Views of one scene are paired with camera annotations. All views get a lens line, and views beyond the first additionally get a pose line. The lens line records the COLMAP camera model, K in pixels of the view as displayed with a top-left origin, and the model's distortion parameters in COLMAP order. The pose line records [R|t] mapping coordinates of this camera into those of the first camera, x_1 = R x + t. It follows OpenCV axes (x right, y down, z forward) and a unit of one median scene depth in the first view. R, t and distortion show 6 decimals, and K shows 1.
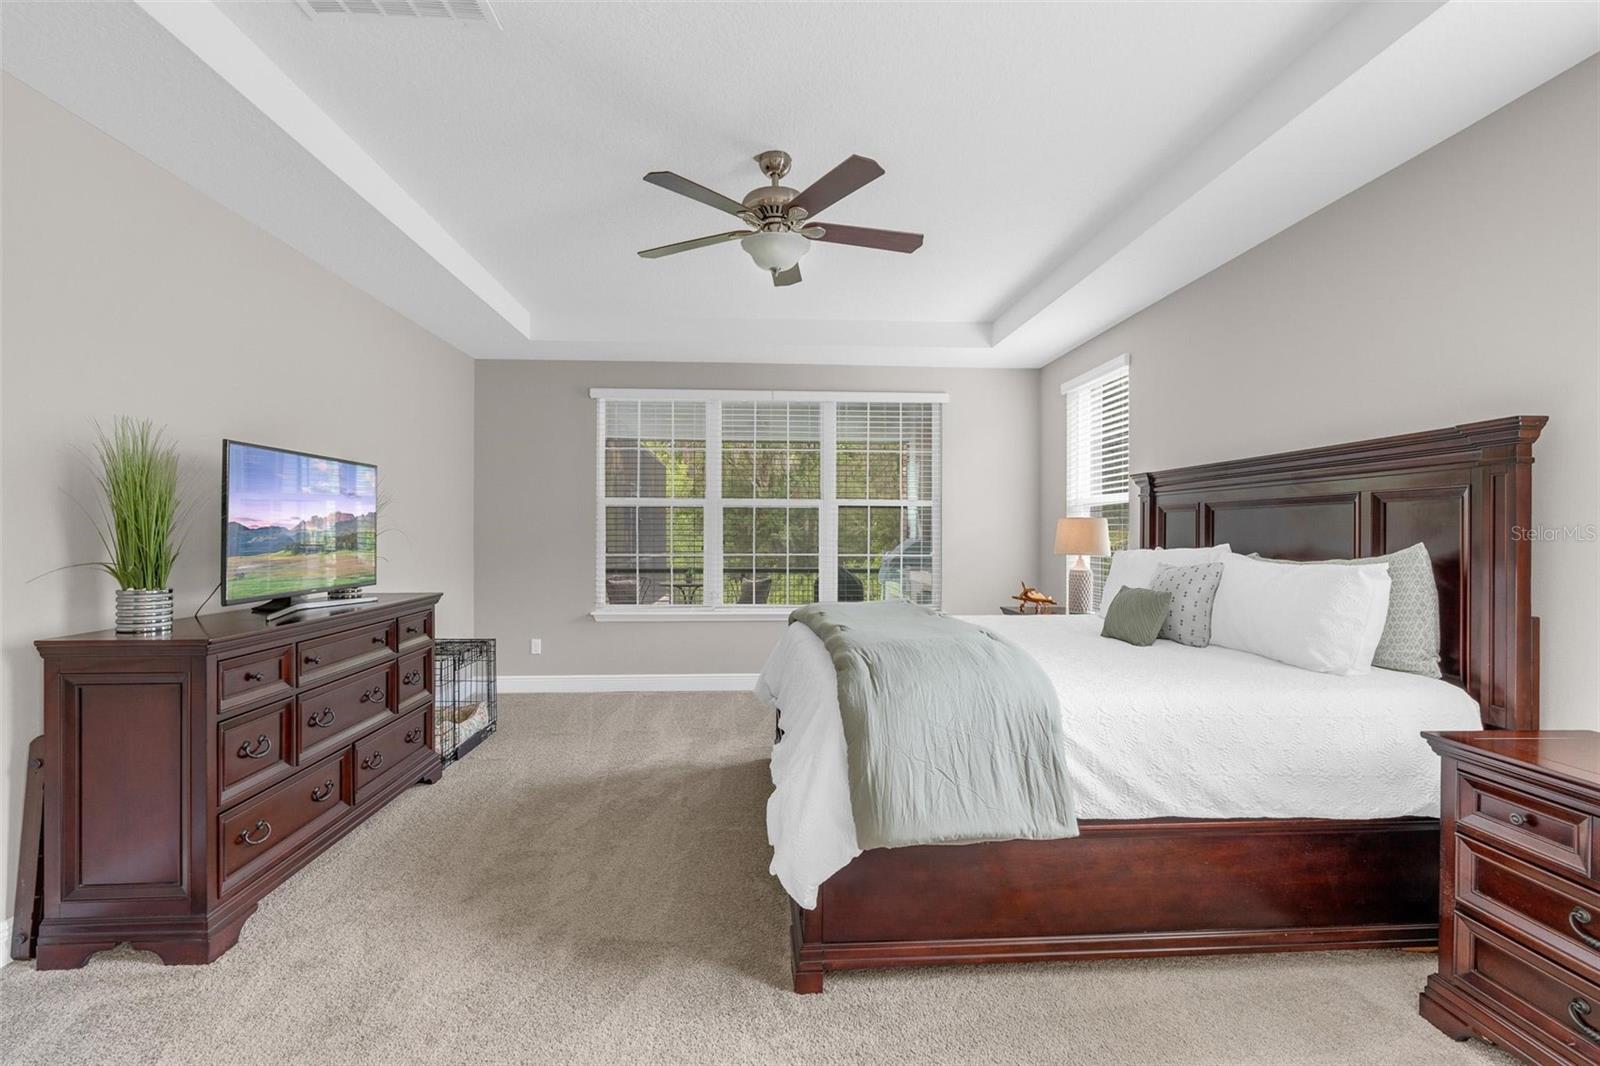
lens RADIAL K [[731.6, 0, 779.3], [0, 731.6, 538.6], [0, 0, 1]] dist [-0.020608, 0.006736]
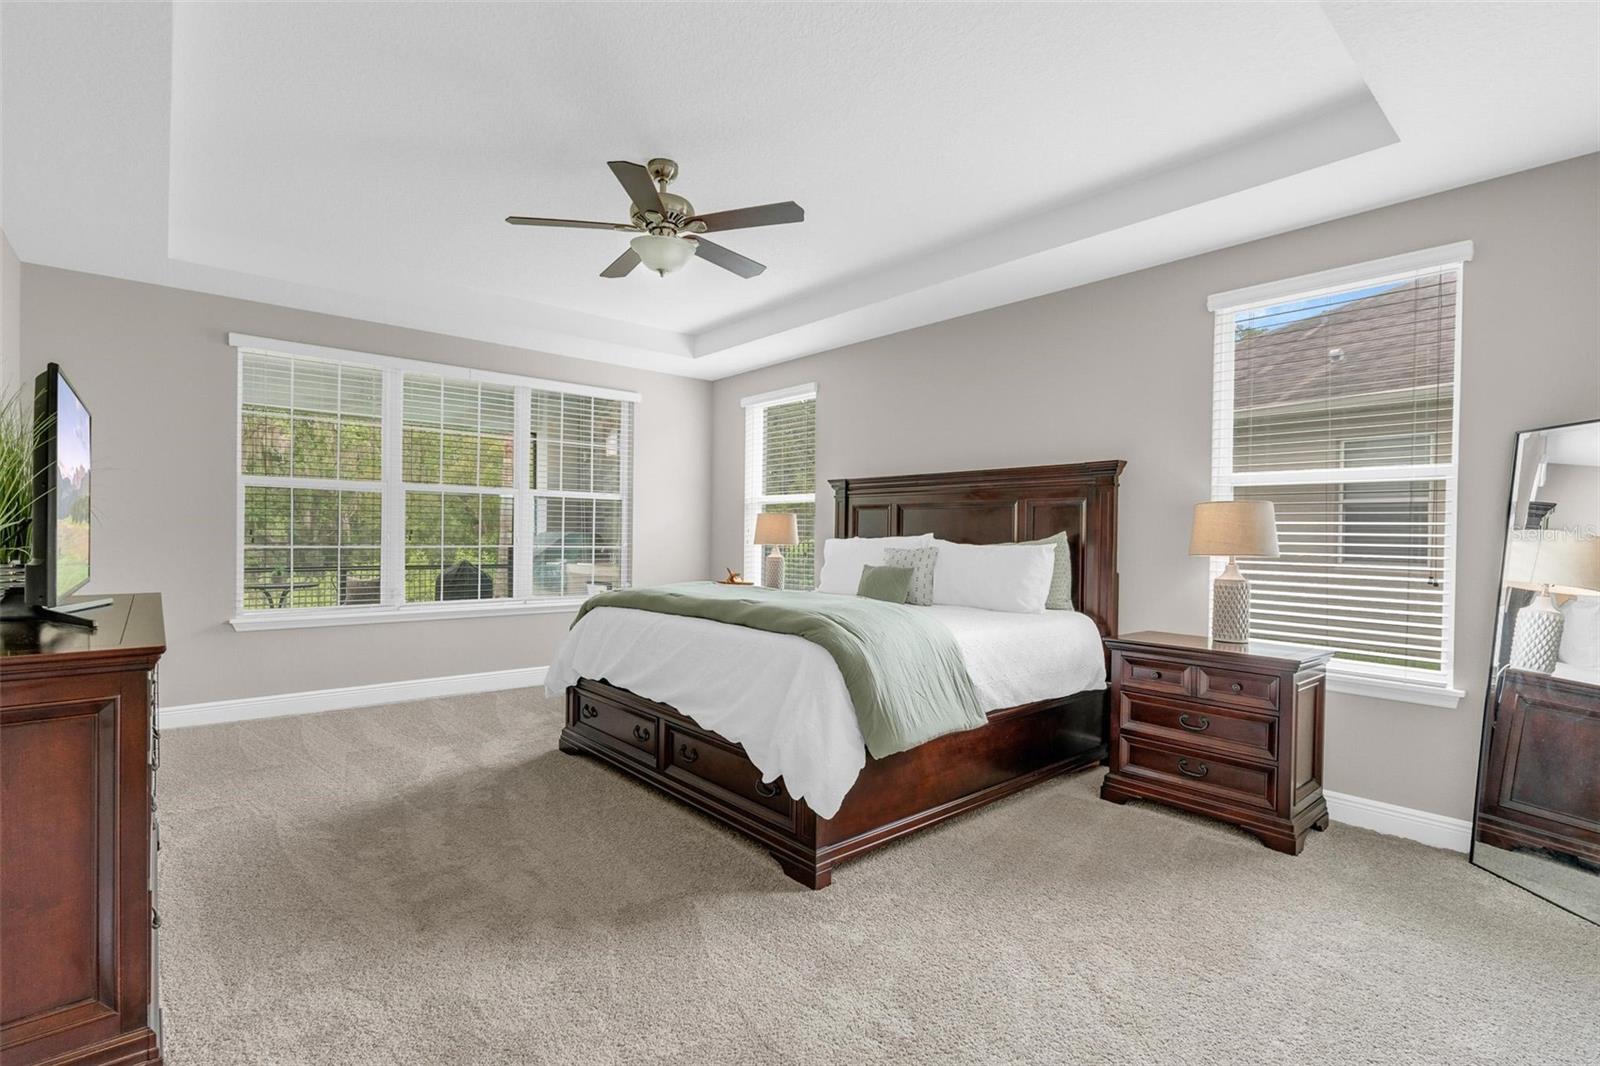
lens RADIAL K [[739.5, 0, 794.1], [0, 739.5, 544.1], [0, 0, 1]] dist [-0.022877, 0.000676]
pose [[0.794492, -0.000258, 0.607275, -0.465571], [-0.006055, 0.999947, 0.008346, 0.017757], [-0.607245, -0.010308, 0.794448, 0.023357]]
